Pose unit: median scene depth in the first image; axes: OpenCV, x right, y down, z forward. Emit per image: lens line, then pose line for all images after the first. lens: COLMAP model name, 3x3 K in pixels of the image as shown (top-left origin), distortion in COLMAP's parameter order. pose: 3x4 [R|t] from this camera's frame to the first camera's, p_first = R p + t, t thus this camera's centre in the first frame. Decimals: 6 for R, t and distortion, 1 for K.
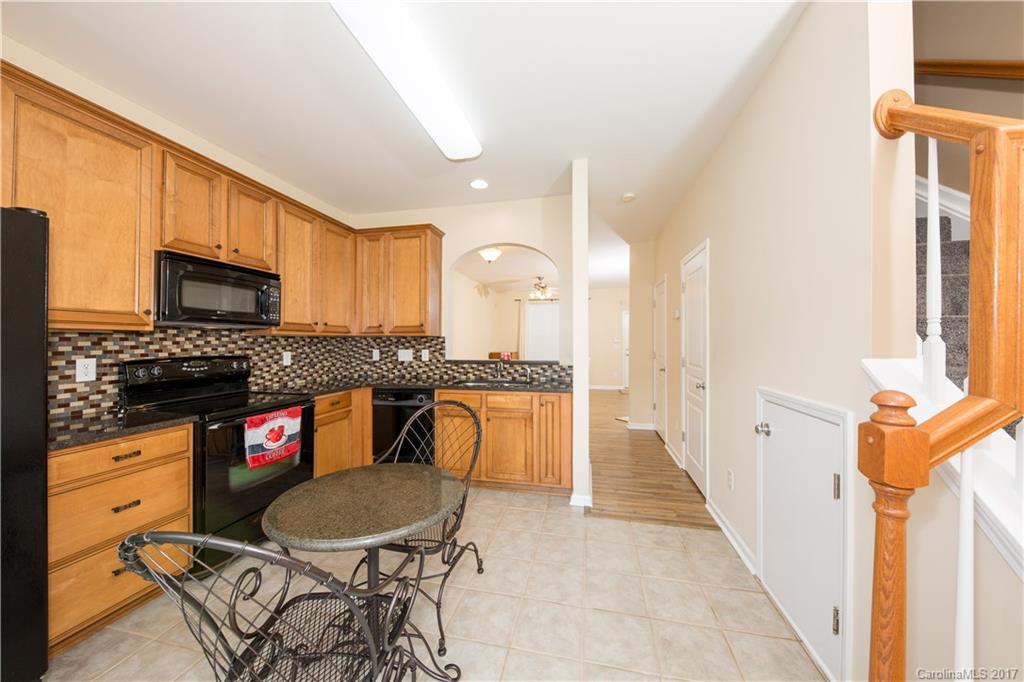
lens RADIAL K [[351.0, 0, 516.3], [0, 351.0, 340.9], [0, 0, 1]] dist [-0.005070, -0.001923]
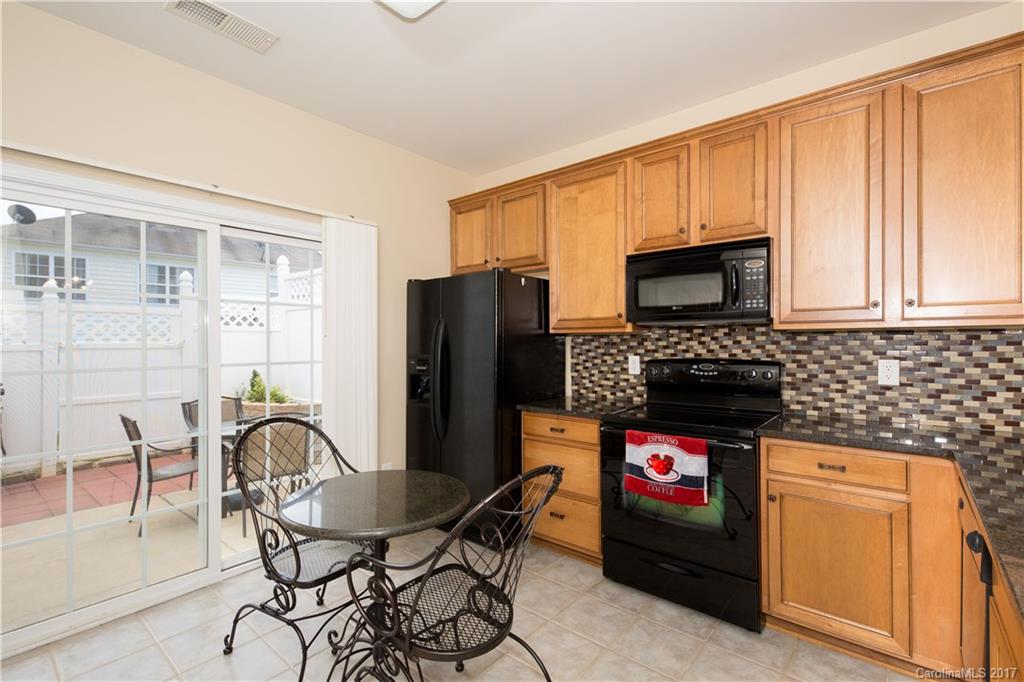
lens RADIAL K [[464.4, 0, 513.9], [0, 464.4, 342.1], [0, 0, 1]] dist [0.012943, 0.000326]
pose [[-0.469287, 0.001140, -0.883045, 0.290822], [0.006078, 0.999980, -0.001940, 0.002390], [0.883025, -0.006278, -0.469284, 0.986338]]
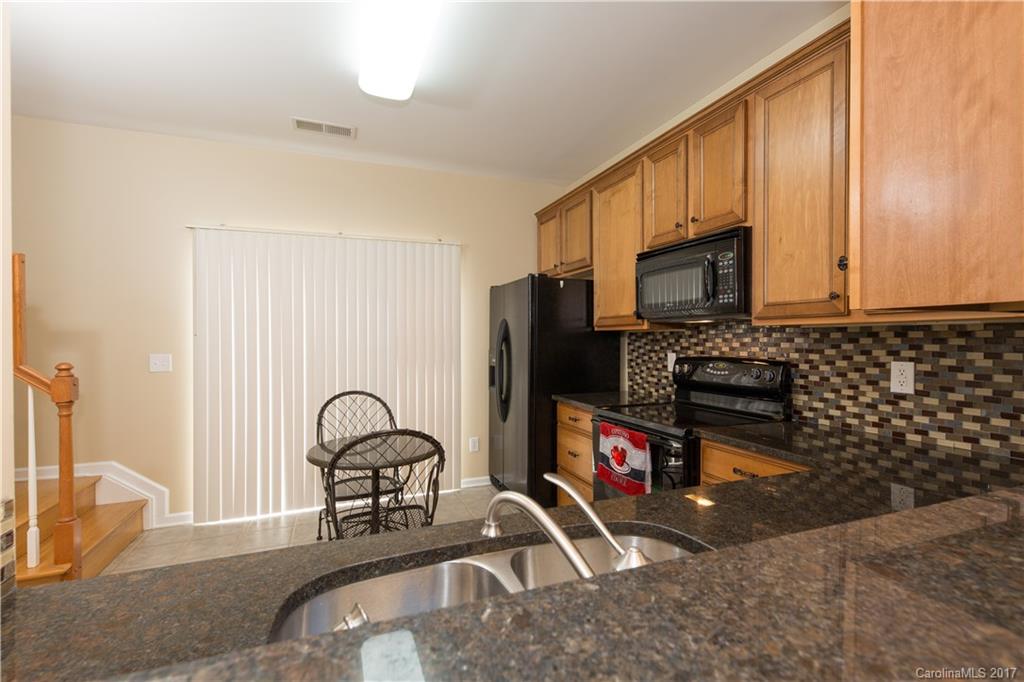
lens RADIAL K [[464.4, 0, 515.1], [0, 464.4, 343.0], [0, 0, 1]] dist [0.012943, 0.000326]
pose [[-0.834937, 0.007542, -0.550293, 0.073526], [0.004344, 0.999965, 0.007114, 0.001946], [0.550328, 0.003549, -0.834941, 1.447816]]
